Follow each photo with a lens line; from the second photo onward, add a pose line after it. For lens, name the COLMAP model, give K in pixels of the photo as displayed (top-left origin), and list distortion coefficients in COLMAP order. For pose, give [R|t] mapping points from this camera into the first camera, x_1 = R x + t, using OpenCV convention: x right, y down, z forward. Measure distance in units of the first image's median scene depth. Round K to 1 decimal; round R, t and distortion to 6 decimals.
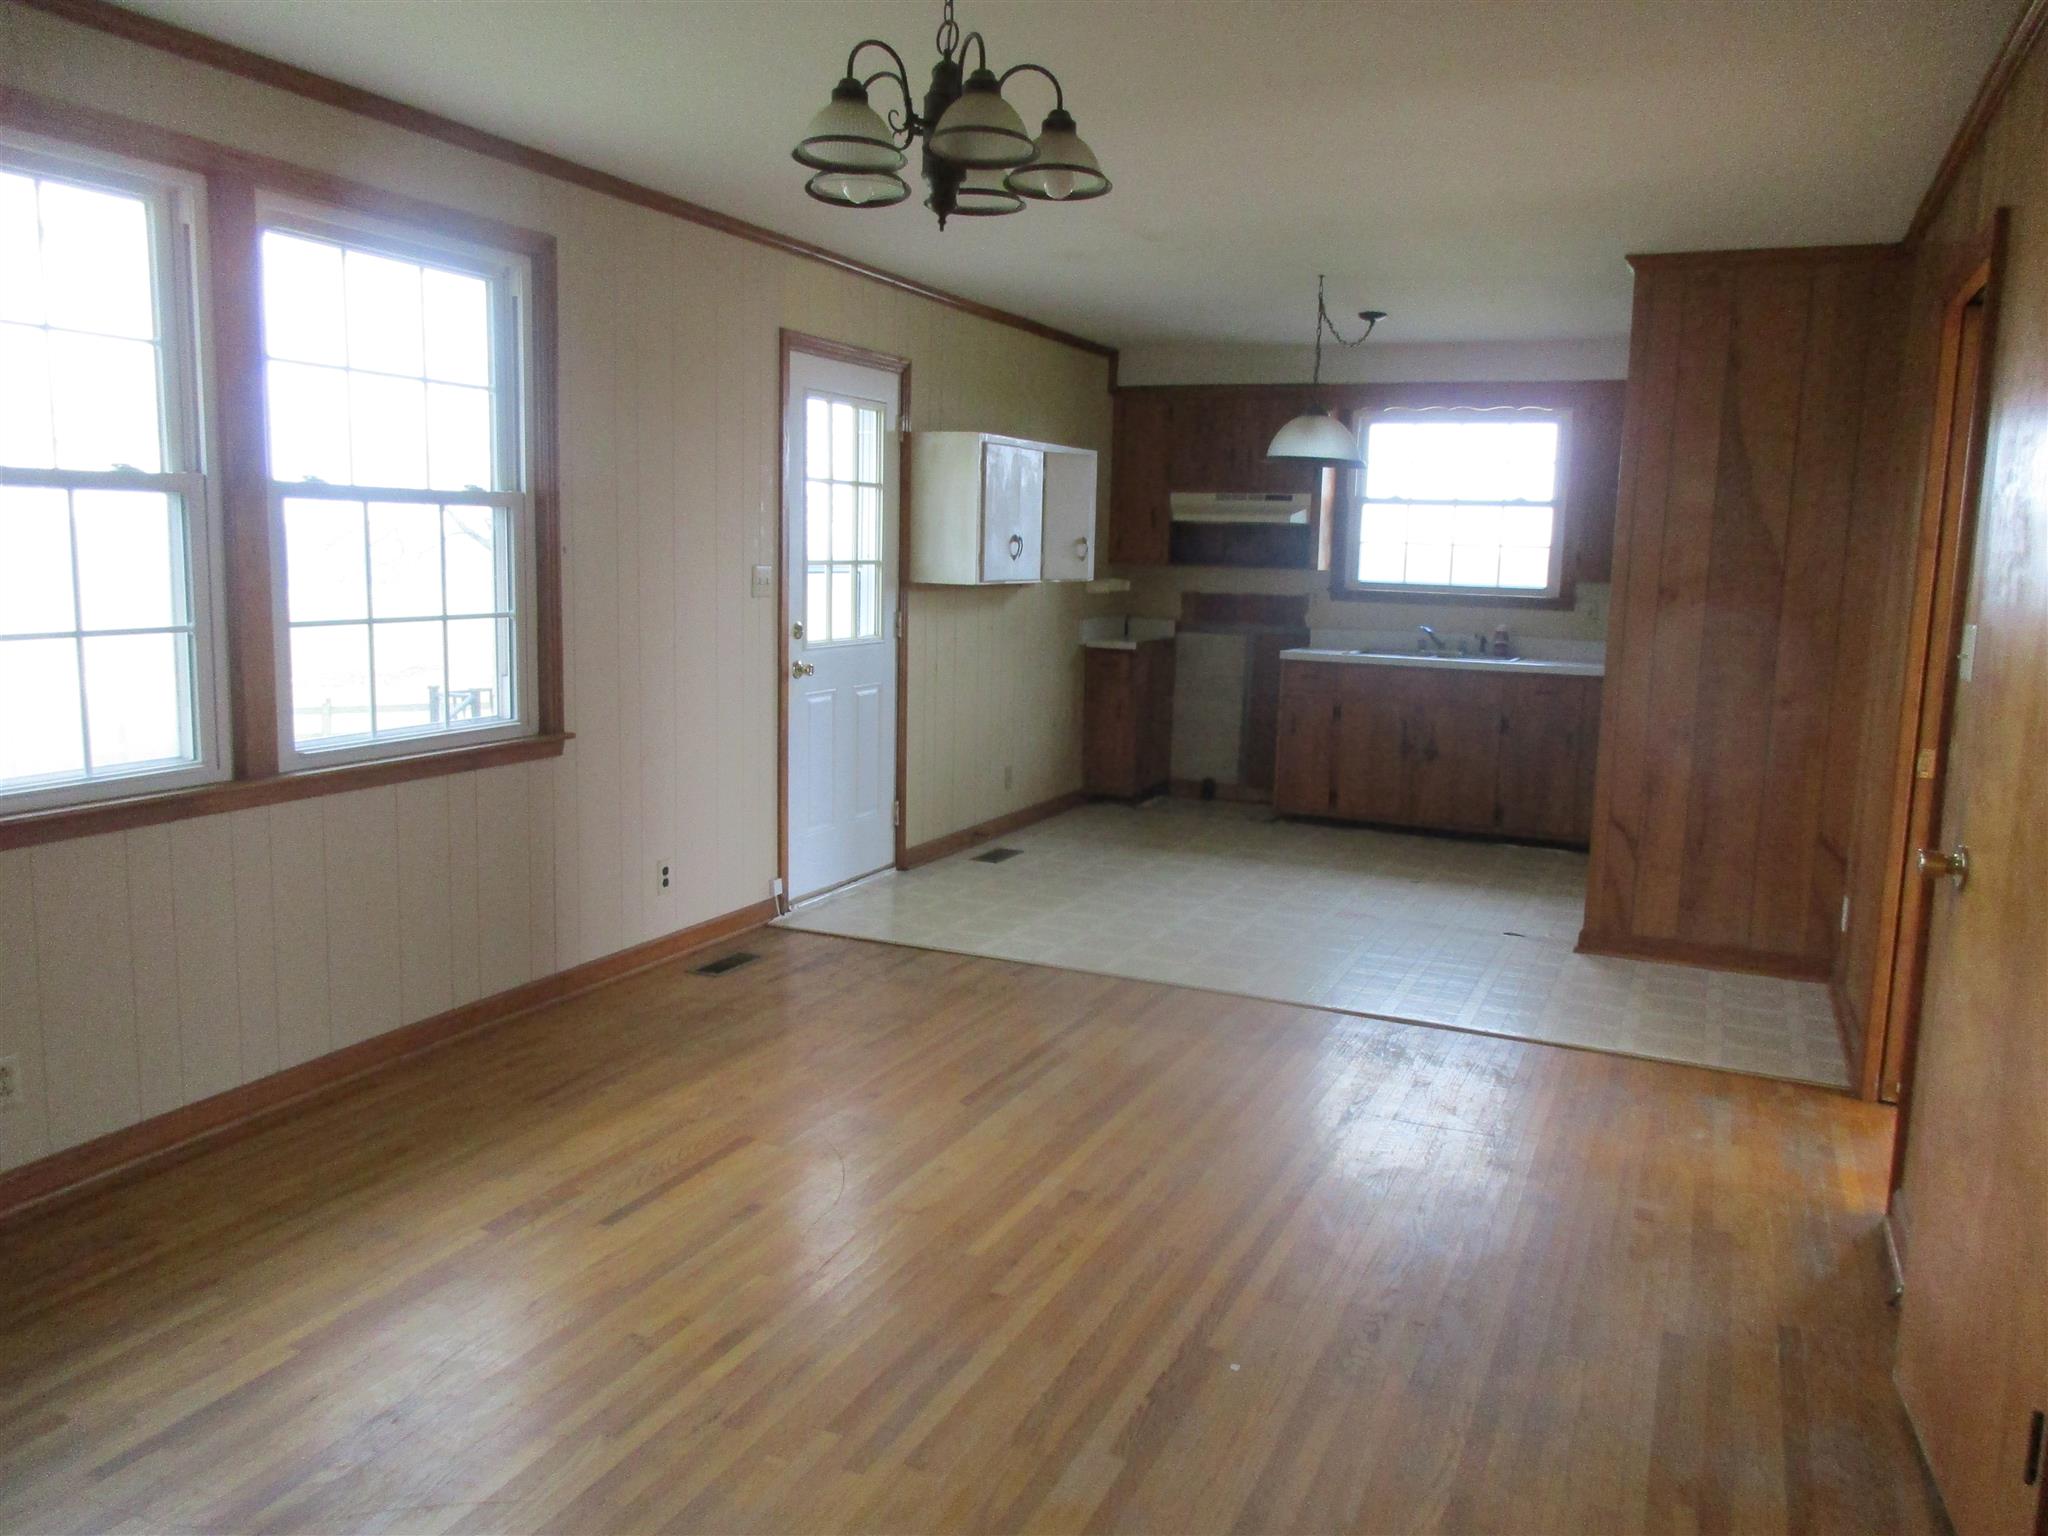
lens RADIAL K [[1532.1, 0, 1036.1], [0, 1532.1, 750.0], [0, 0, 1]] dist [0.006248, 0.002196]
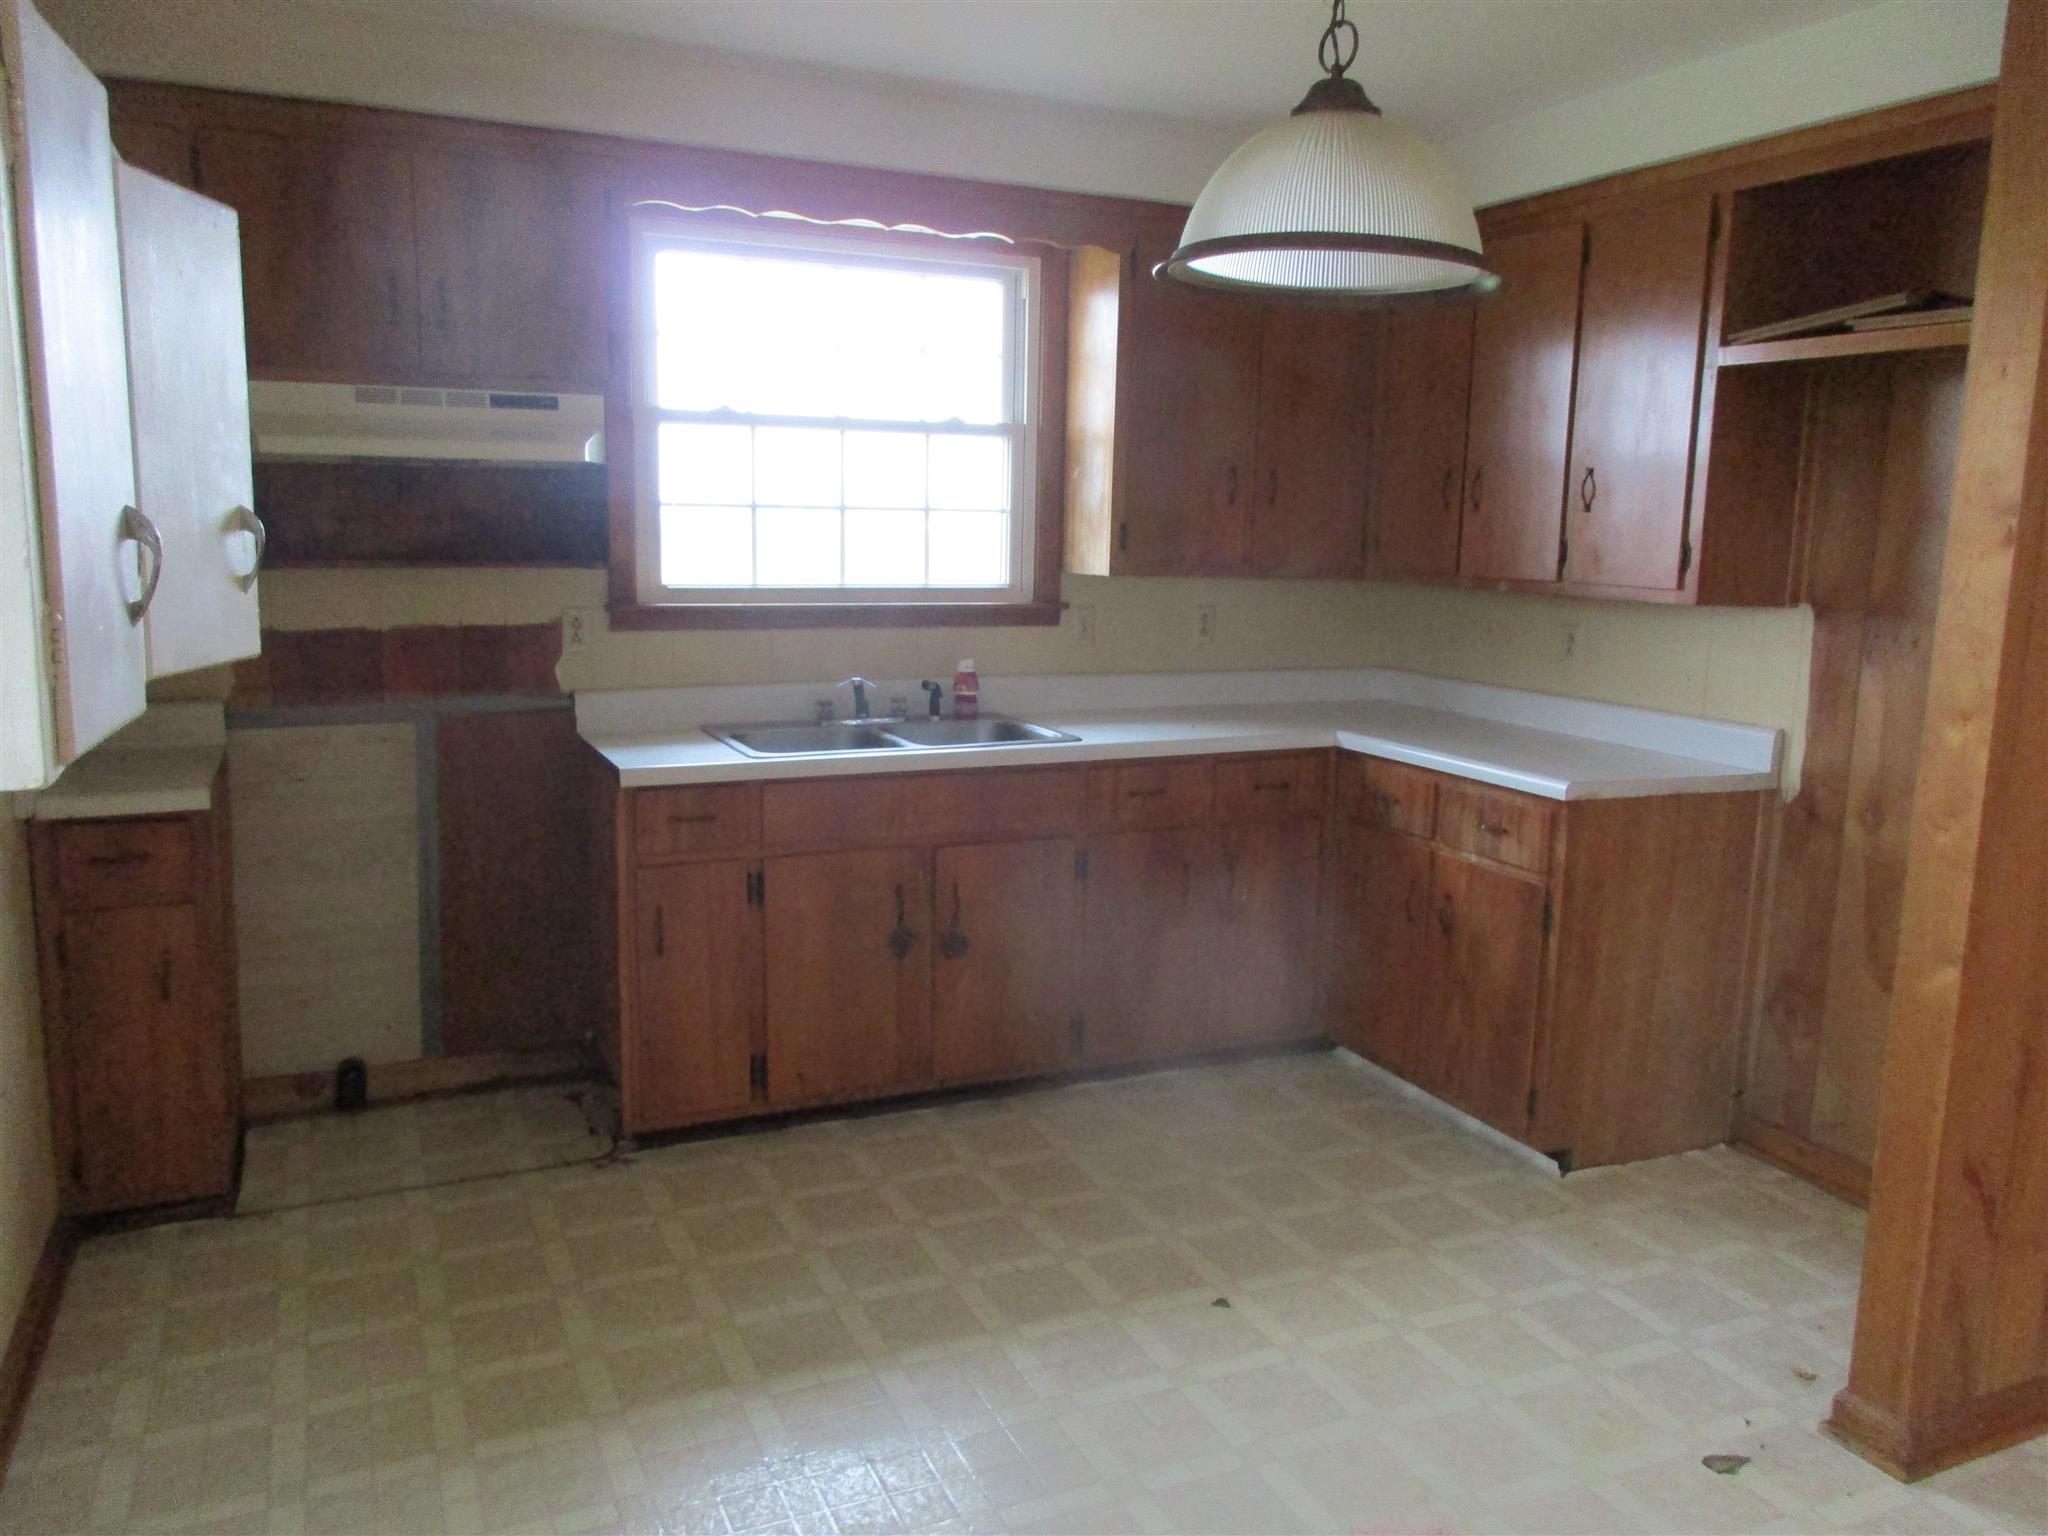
lens RADIAL K [[1532.1, 0, 1036.1], [0, 1532.1, 750.0], [0, 0, 1]] dist [0.006248, 0.002196]
pose [[0.656126, -0.134252, 0.742613, -0.075089], [0.096549, 0.990895, 0.093833, -0.096290], [-0.748450, 0.010132, 0.663114, 0.619759]]
